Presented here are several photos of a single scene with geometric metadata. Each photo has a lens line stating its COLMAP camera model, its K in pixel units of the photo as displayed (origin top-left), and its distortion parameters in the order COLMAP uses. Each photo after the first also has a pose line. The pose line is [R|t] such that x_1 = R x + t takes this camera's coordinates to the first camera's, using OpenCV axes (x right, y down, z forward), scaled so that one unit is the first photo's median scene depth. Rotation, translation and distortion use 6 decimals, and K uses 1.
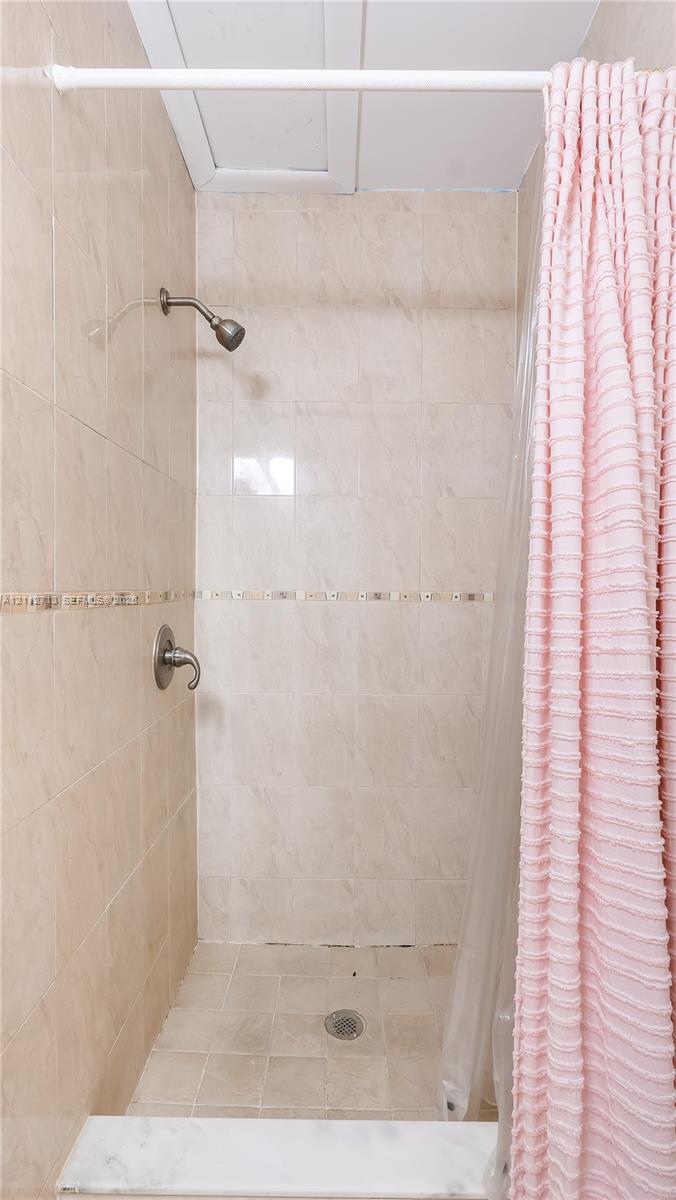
lens RADIAL K [[576.8, 0, 338.9], [0, 576.8, 599.6], [0, 0, 1]] dist [-0.015897, 0.000815]
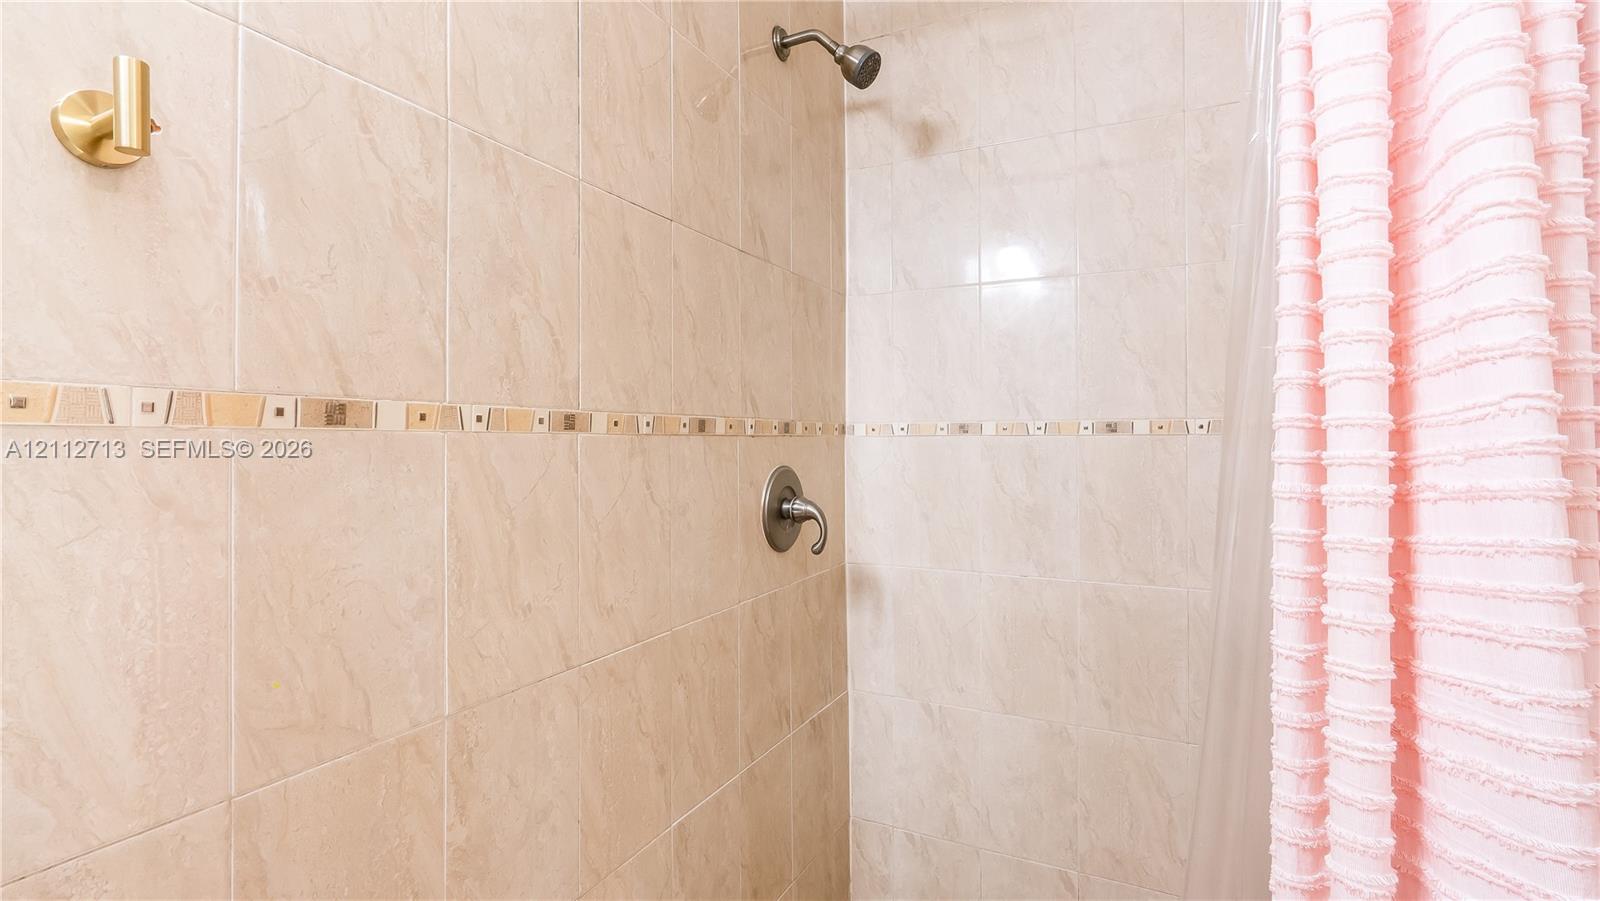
lens RADIAL K [[747.3, 0, 798.8], [0, 747.3, 443.7], [0, 0, 1]] dist [-0.011513, -0.003057]
pose [[0.885422, -0.012236, -0.464626, 0.174606], [0.000034, 0.999655, -0.026261, 0.040935], [0.464787, 0.023236, 0.885117, 0.144412]]
